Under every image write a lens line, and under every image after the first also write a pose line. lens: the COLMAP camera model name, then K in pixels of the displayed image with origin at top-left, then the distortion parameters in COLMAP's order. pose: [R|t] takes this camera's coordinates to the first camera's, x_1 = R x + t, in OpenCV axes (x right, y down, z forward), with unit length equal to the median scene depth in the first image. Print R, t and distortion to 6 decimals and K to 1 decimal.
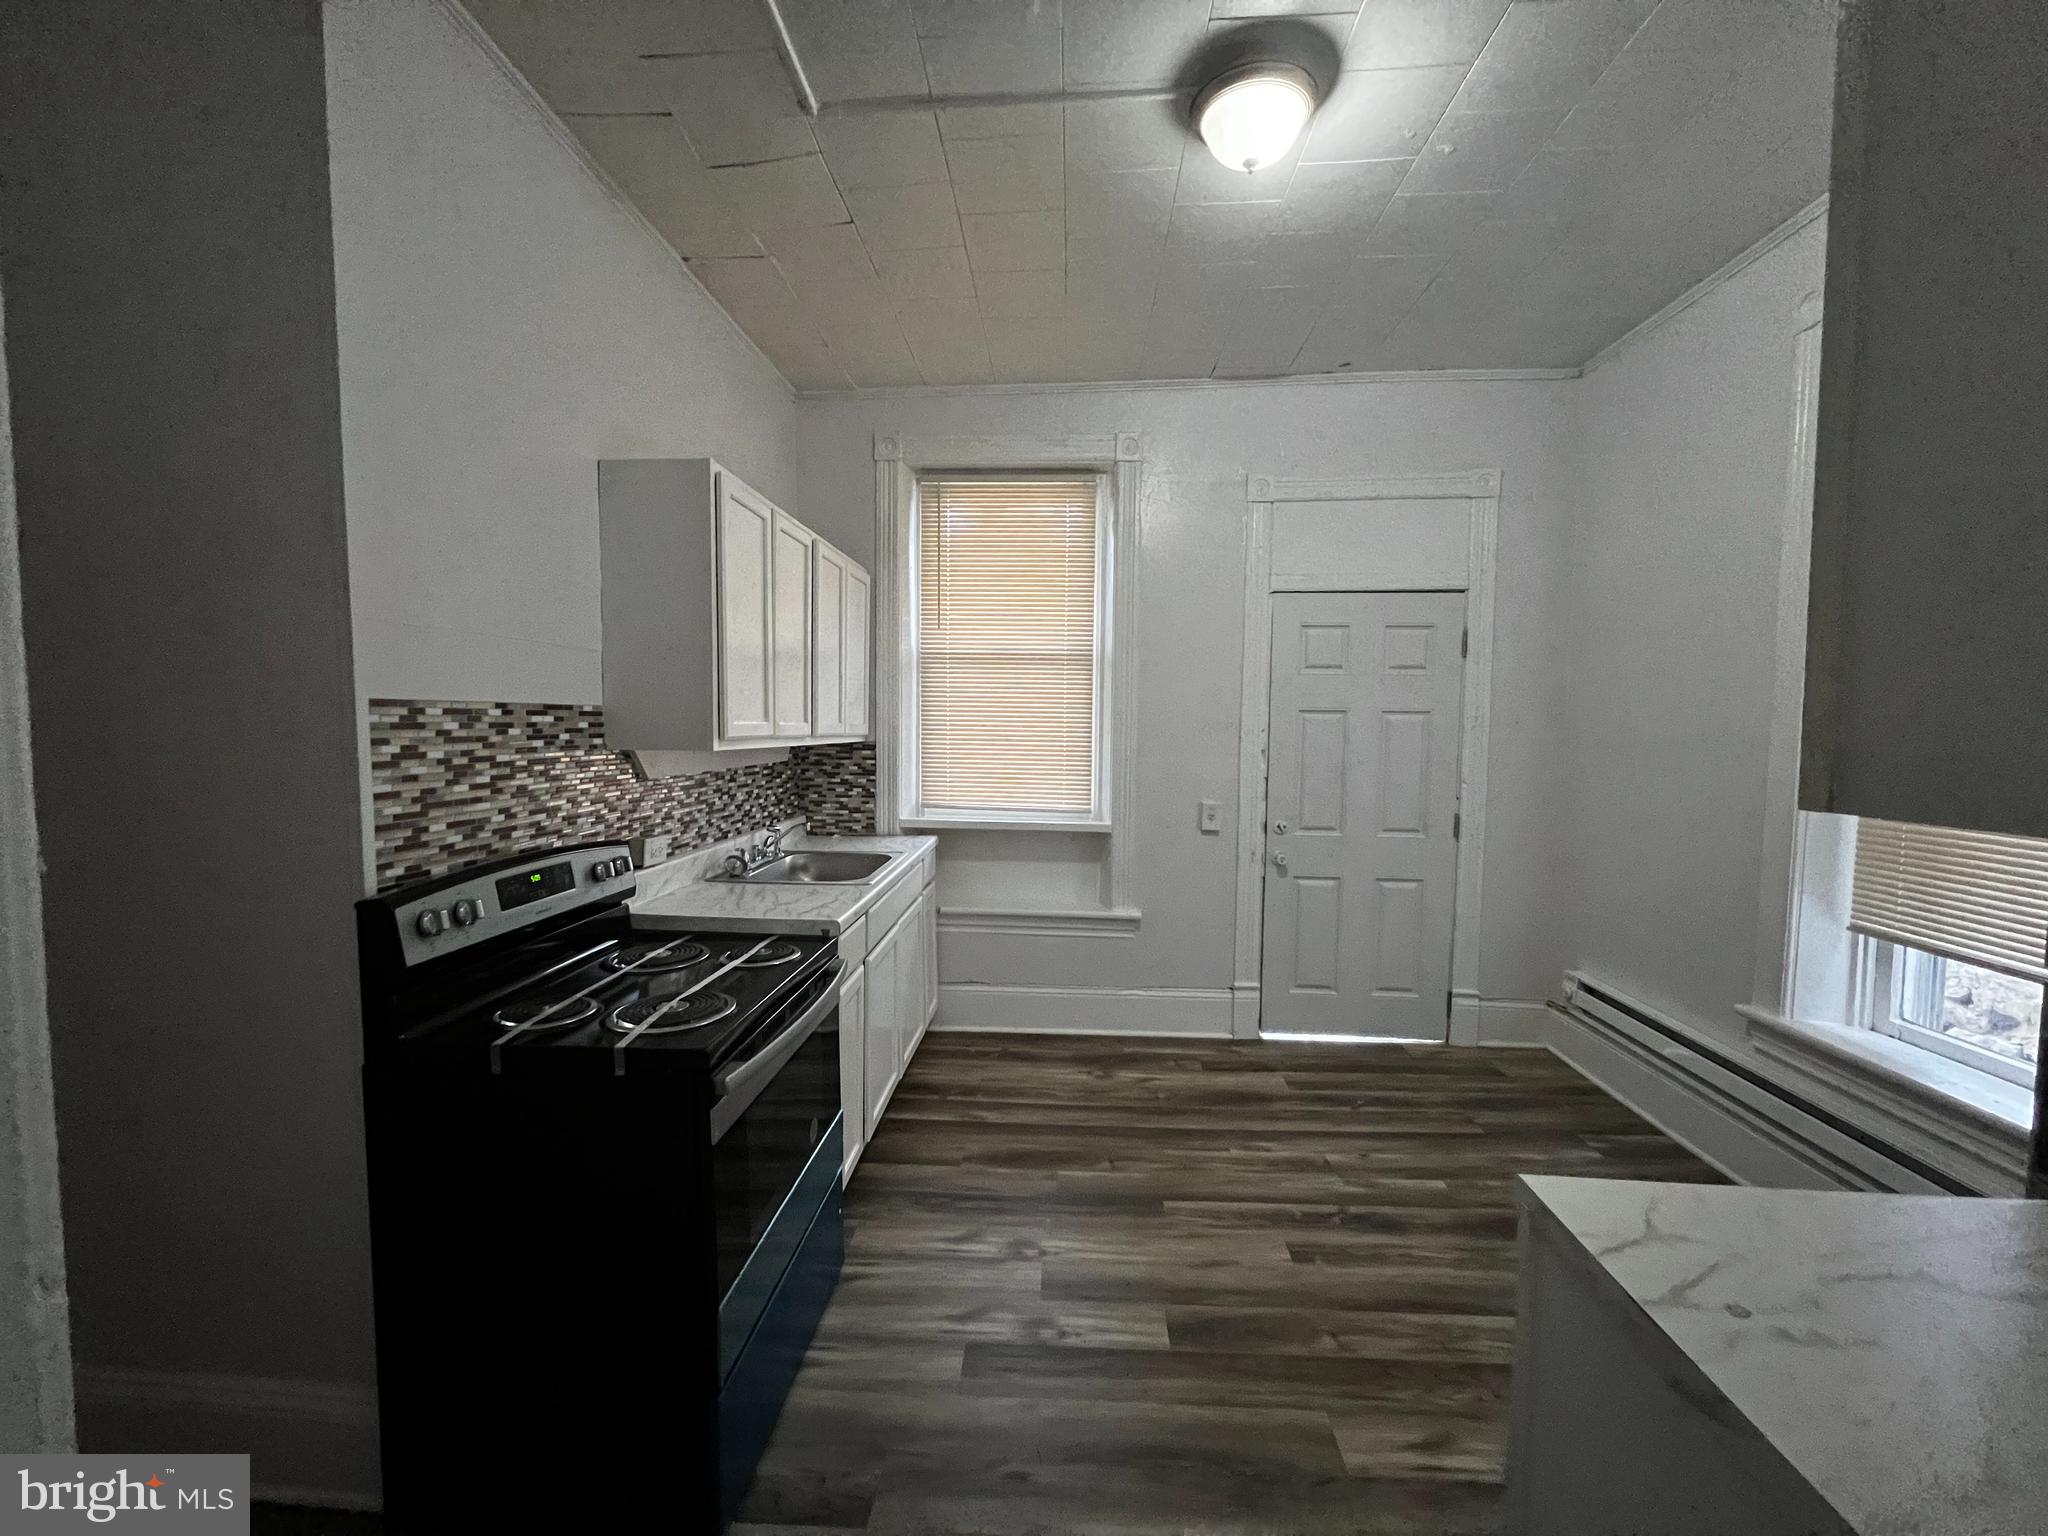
lens RADIAL K [[812.8, 0, 1027.3], [0, 812.8, 772.3], [0, 0, 1]] dist [-0.000915, -0.000034]
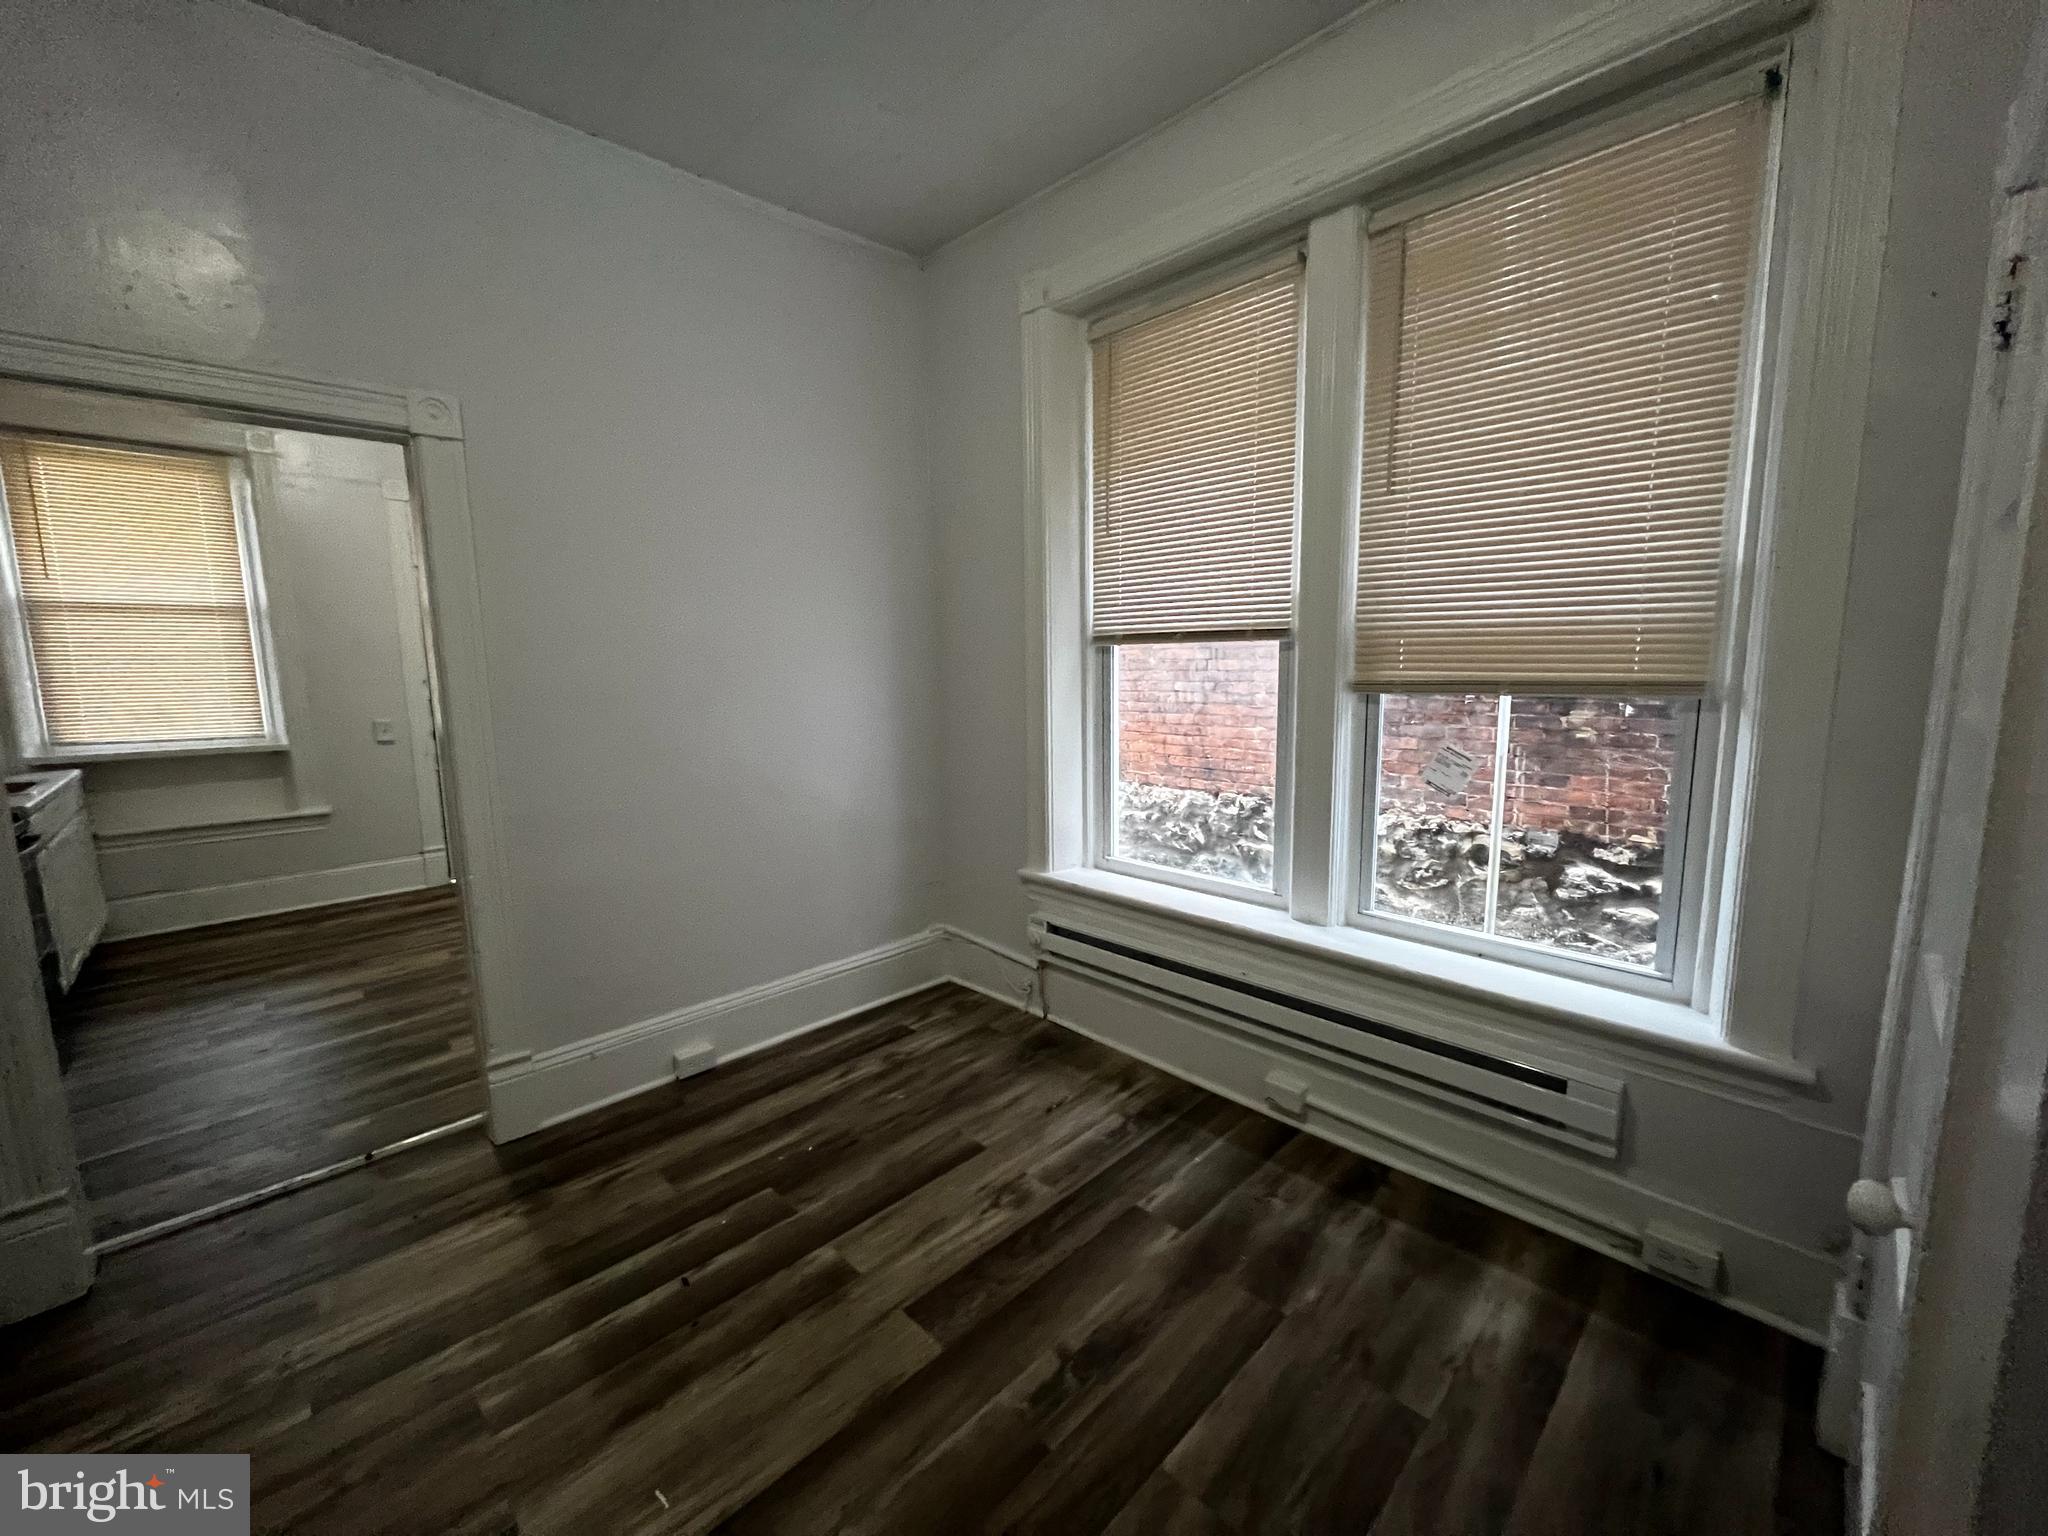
lens RADIAL K [[810.2, 0, 1032.9], [0, 810.2, 772.2], [0, 0, 1]] dist [-0.001524, 0.000057]
pose [[0.670223, -0.120542, 0.732305, -0.089570], [0.067935, 0.992544, 0.101203, 0.109710], [-0.739044, -0.018079, 0.673414, -1.316551]]
